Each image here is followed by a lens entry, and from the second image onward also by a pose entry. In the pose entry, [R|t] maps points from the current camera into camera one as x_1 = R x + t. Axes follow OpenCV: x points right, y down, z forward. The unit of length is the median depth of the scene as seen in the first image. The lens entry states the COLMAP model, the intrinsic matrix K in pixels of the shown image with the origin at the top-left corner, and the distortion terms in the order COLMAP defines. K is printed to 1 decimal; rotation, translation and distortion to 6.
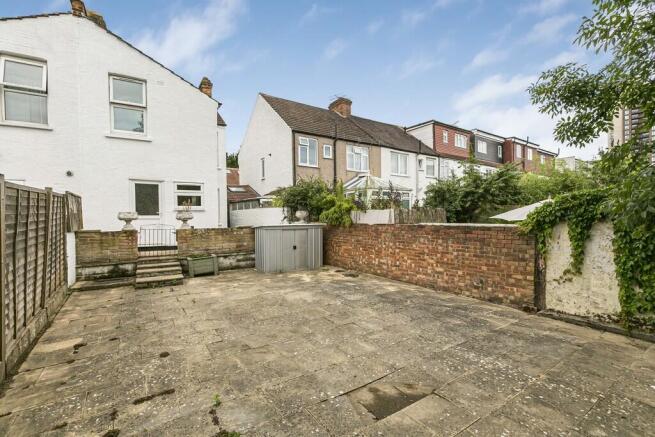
lens RADIAL K [[292.6, 0, 327.0], [0, 292.6, 216.8], [0, 0, 1]] dist [0.002271, 0.000180]
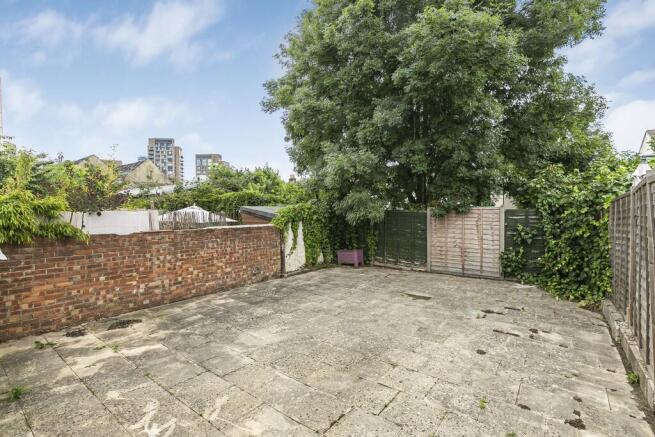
lens RADIAL K [[311.9, 0, 320.7], [0, 311.9, 218.4], [0, 0, 1]] dist [0.000341, 0.000086]
pose [[-0.311361, -0.003249, 0.950286, -0.907608], [0.010923, 0.999916, 0.006998, -0.010582], [-0.950229, 0.012559, -0.311299, 1.195770]]
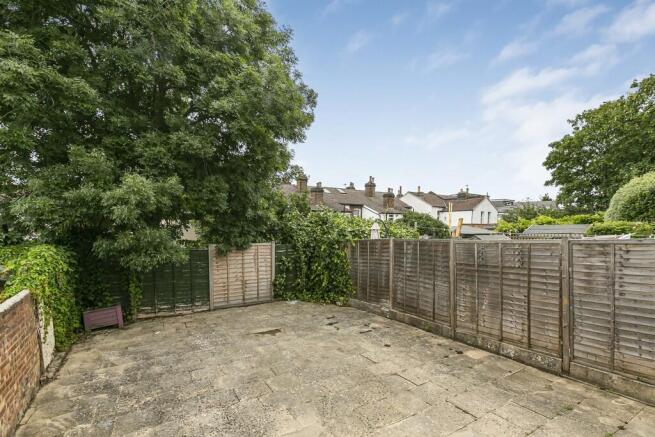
lens RADIAL K [[307.9, 0, 335.2], [0, 307.9, 252.3], [0, 0, 1]] dist [0.001448, -0.000084]
pose [[-0.999318, 0.017862, 0.032326, -0.209979], [0.020105, 0.997314, 0.070433, -0.109488], [-0.030981, 0.071035, -0.996993, 1.703320]]
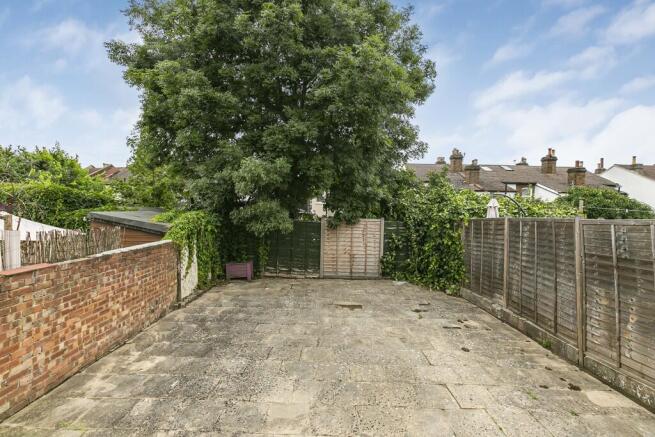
lens RADIAL K [[302.3, 0, 328.8], [0, 302.3, 212.3], [0, 0, 1]] dist [0.000423, -0.000394]
pose [[-0.829845, -0.004295, 0.557977, -0.505327], [-0.008728, 0.999948, -0.005284, -0.074700], [-0.557925, -0.009255, -0.829840, 1.550419]]
